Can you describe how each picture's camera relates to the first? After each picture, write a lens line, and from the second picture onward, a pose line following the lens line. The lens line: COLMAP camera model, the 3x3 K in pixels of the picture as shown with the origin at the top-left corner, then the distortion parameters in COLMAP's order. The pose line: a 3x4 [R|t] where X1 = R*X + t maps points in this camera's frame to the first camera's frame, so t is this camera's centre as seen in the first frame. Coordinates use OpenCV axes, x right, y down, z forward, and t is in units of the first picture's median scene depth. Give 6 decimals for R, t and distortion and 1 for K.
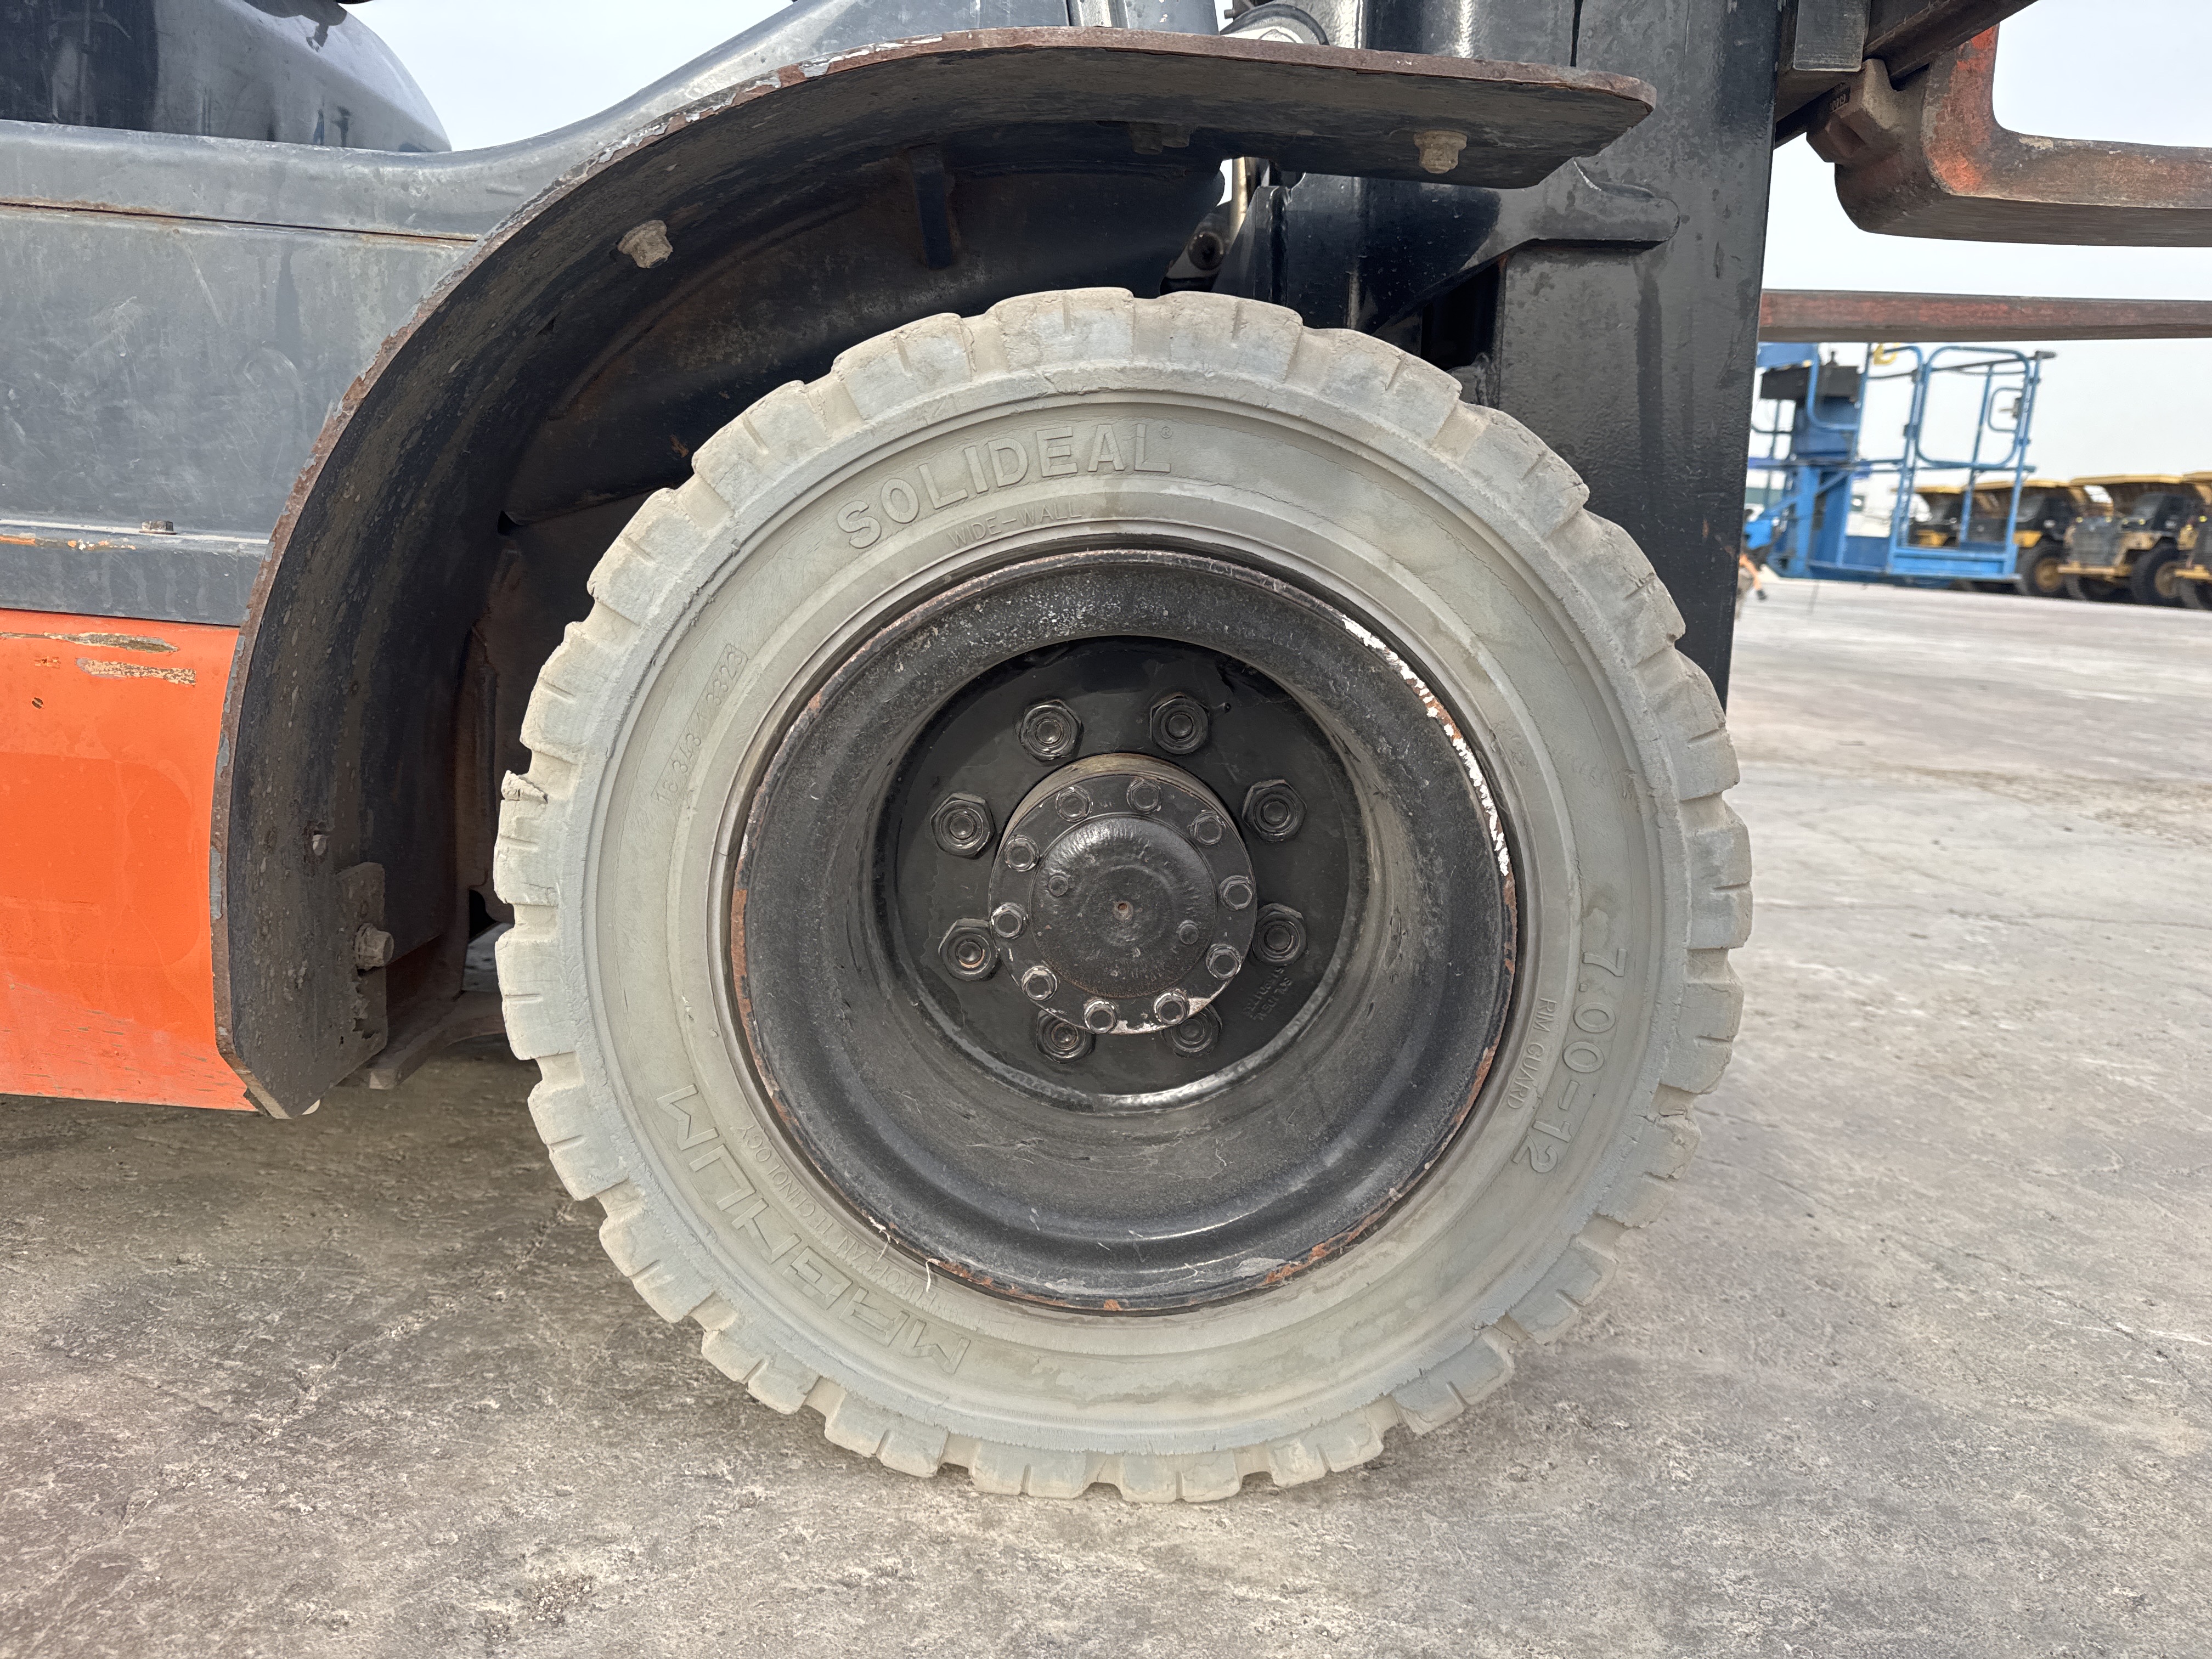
lens RADIAL K [[1564.5, 0, 1122.1], [0, 1564.5, 829.0], [0, 0, 1]] dist [0.042292, -0.043157]
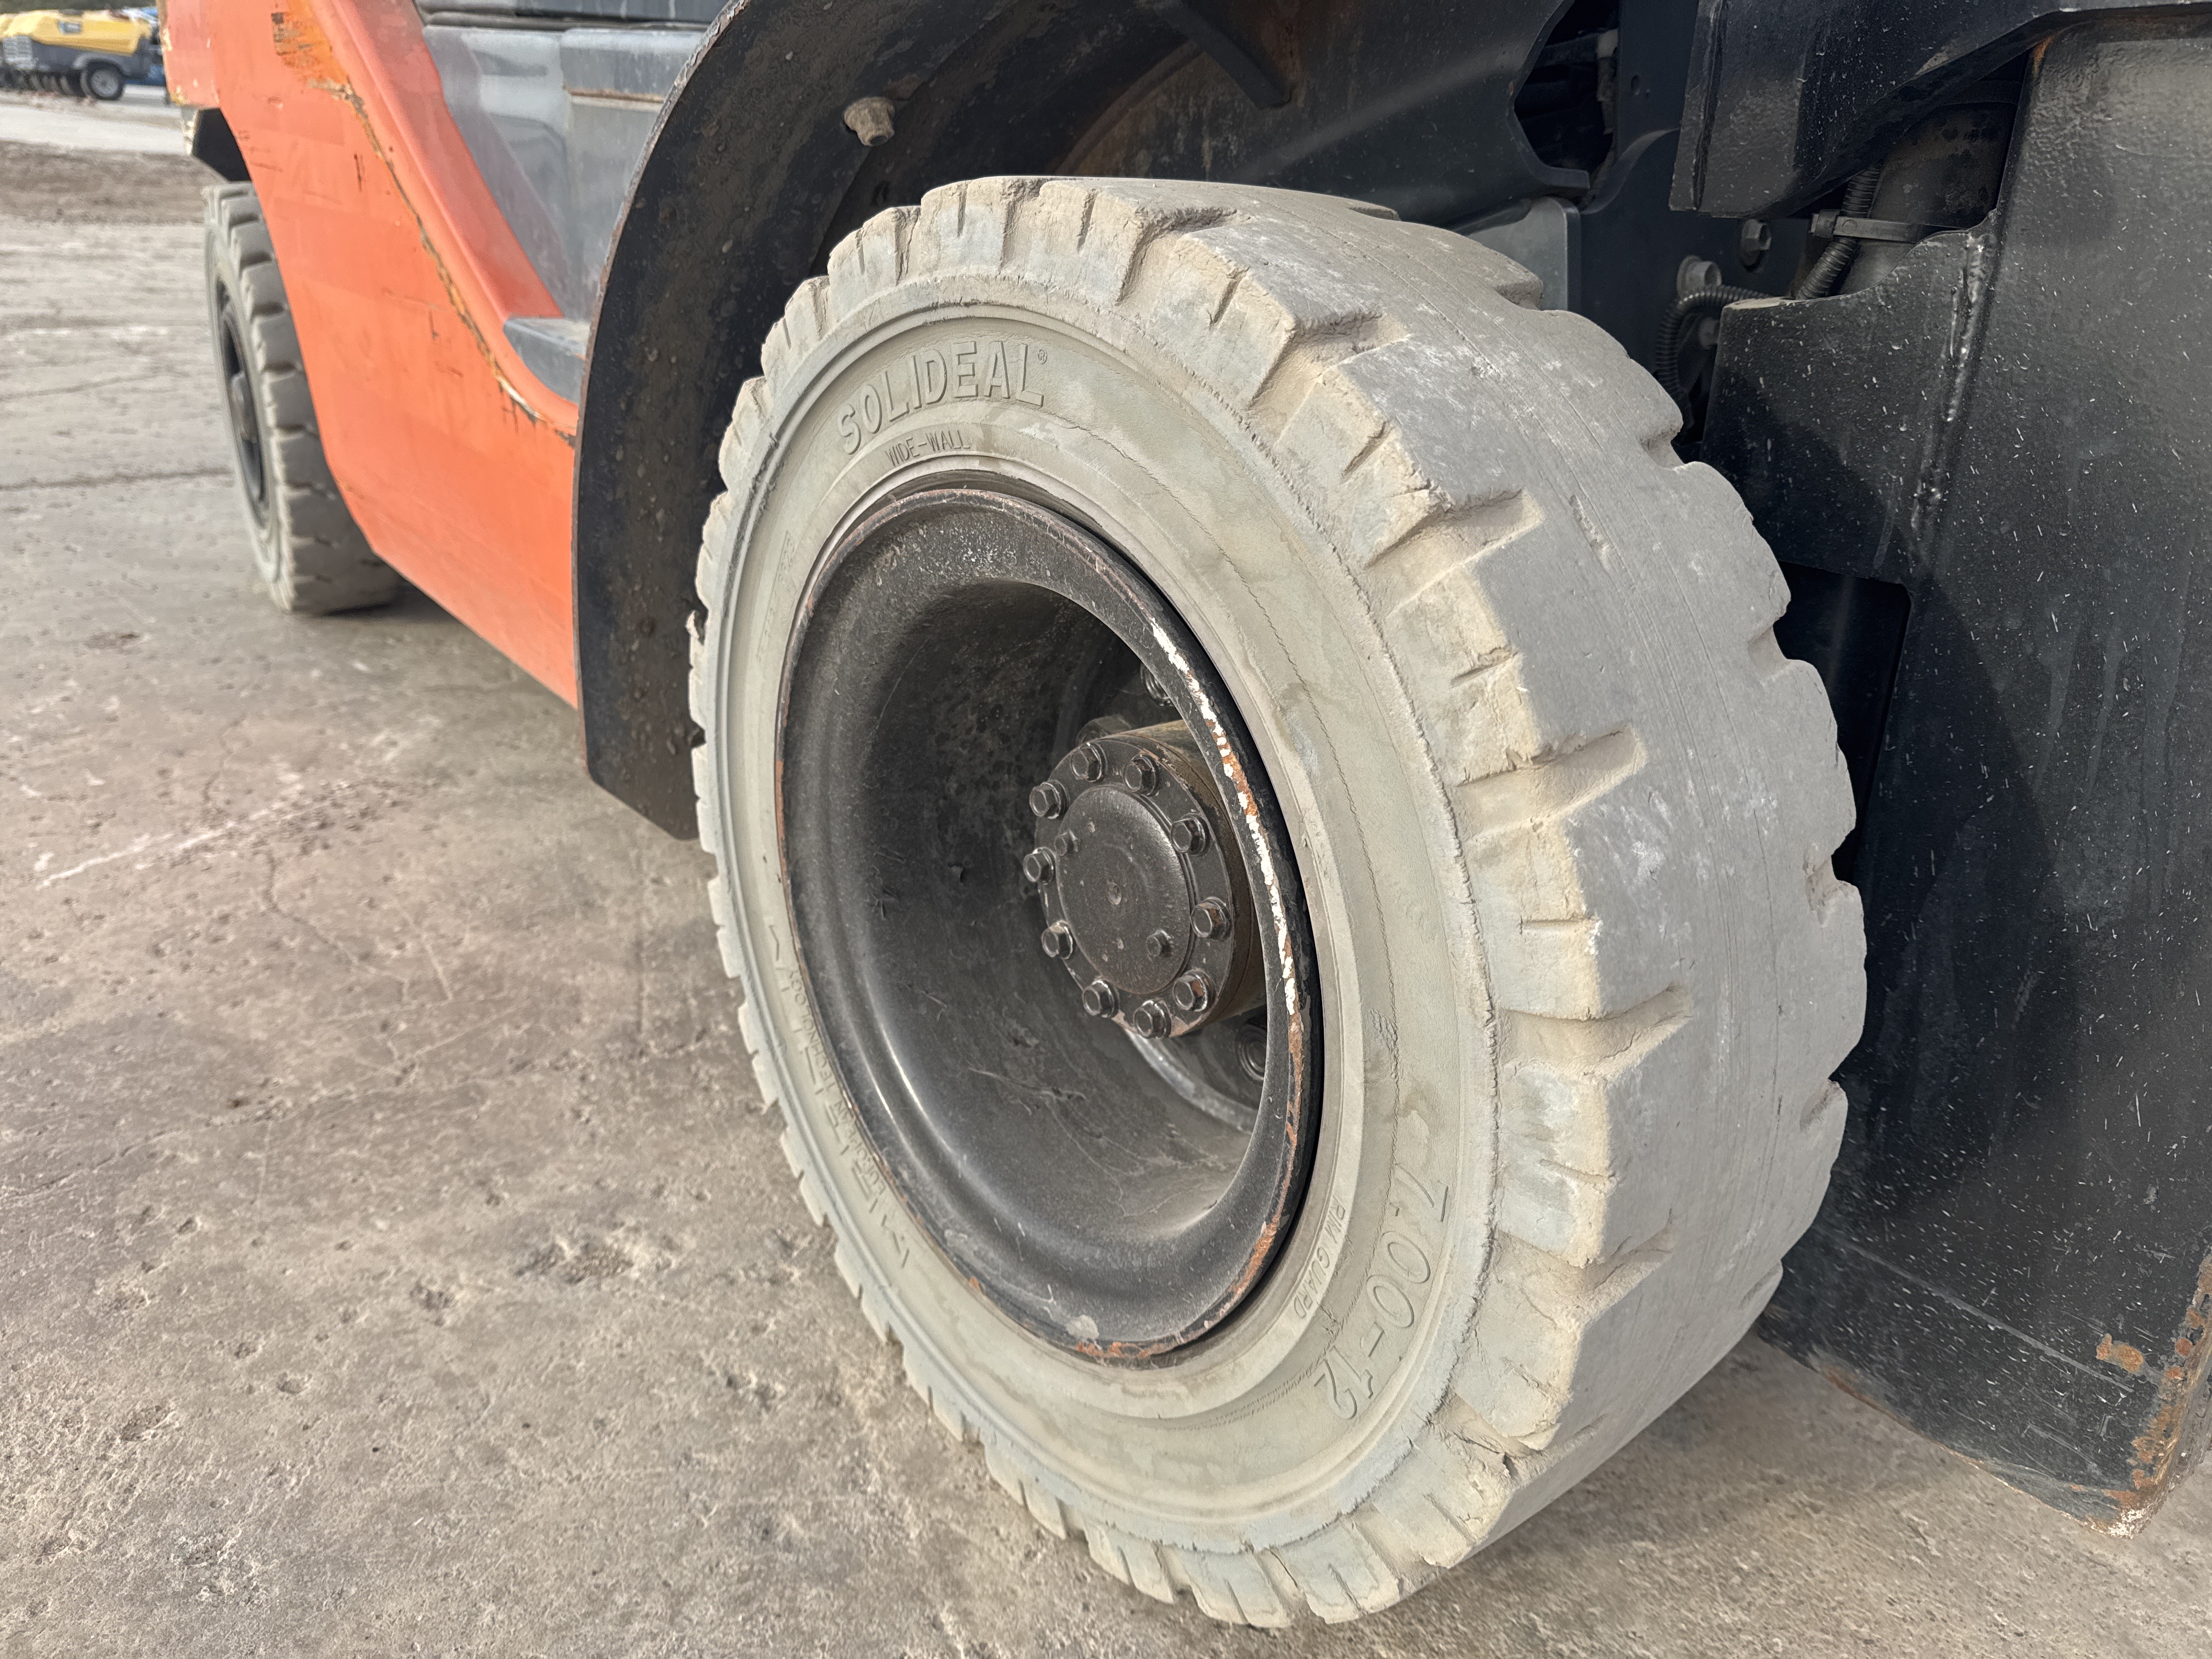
lens RADIAL K [[1553.4, 0, 1139.2], [0, 1553.4, 838.3], [0, 0, 1]] dist [0.057528, -0.079905]
pose [[0.640146, 0.293062, -0.710161, 0.692068], [-0.190063, 0.956061, 0.223212, -0.197362], [0.744372, -0.007913, 0.667719, 0.472438]]
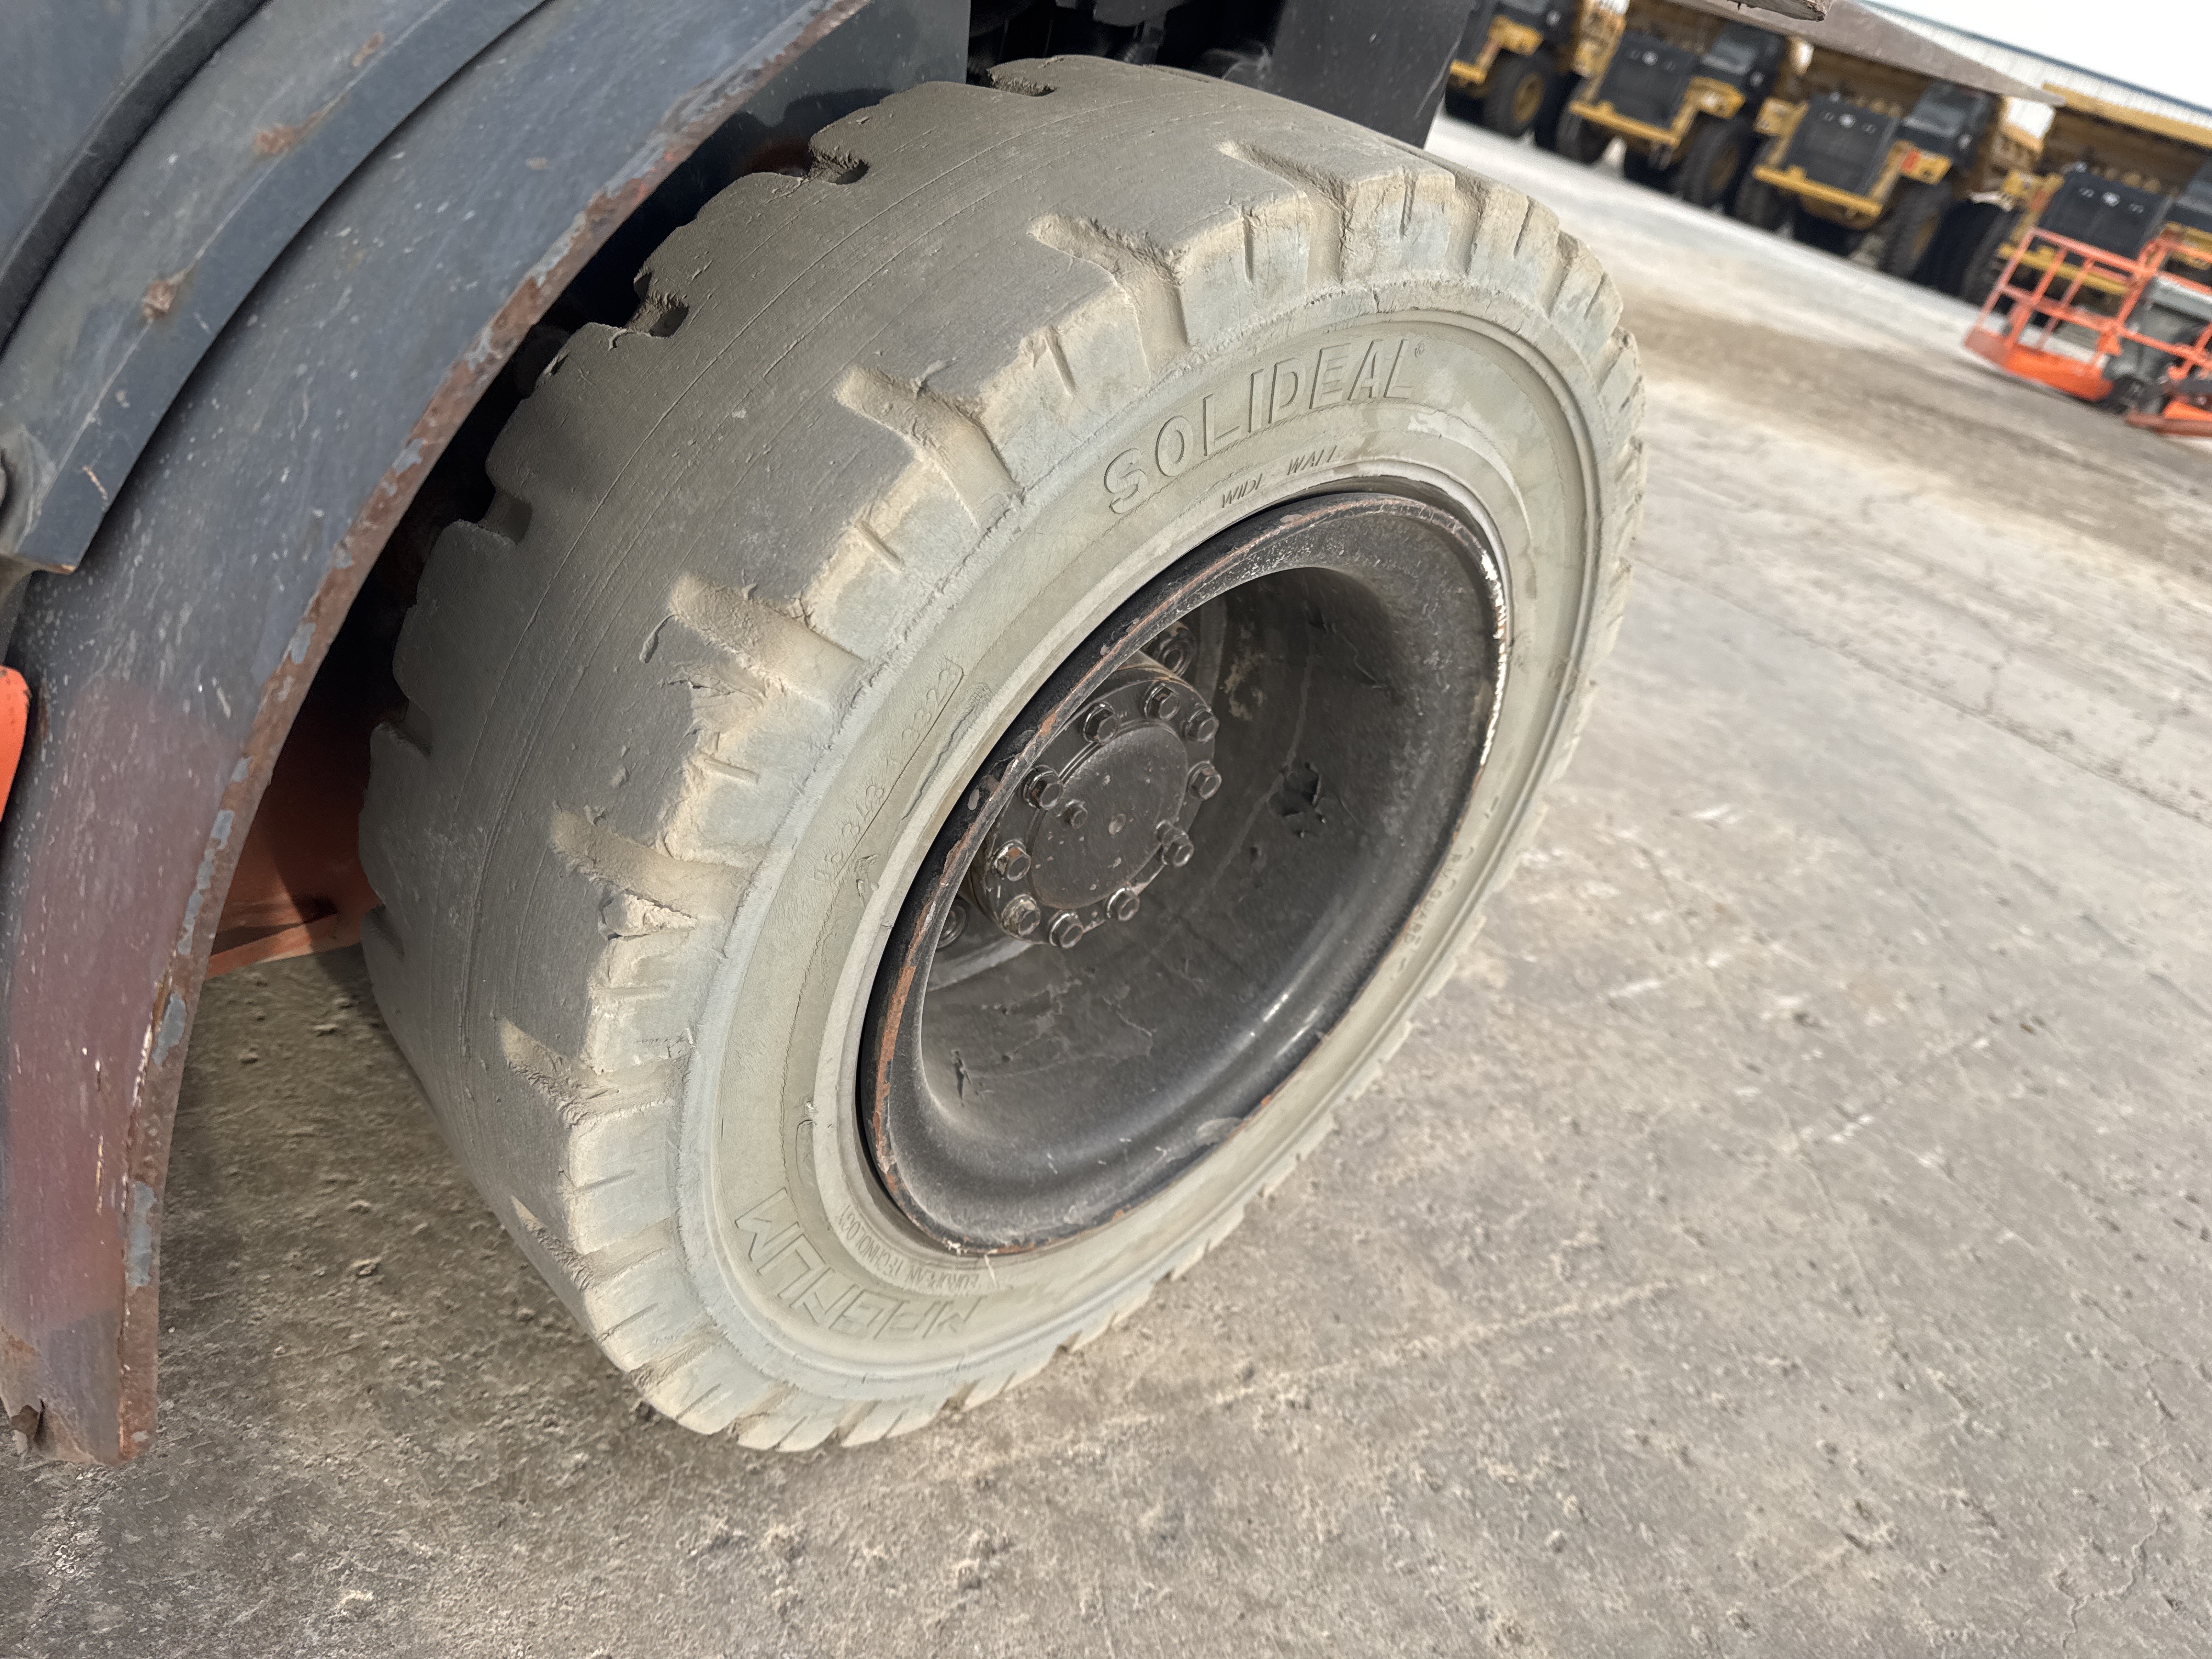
lens RADIAL K [[1540.7, 0, 1099.1], [0, 1540.7, 837.1], [0, 0, 1]] dist [0.060787, -0.088988]
pose [[0.718313, -0.203530, 0.665283, -0.650919], [-0.095895, 0.918159, 0.384432, -0.304206], [-0.689079, -0.339940, 0.640008, 0.499243]]
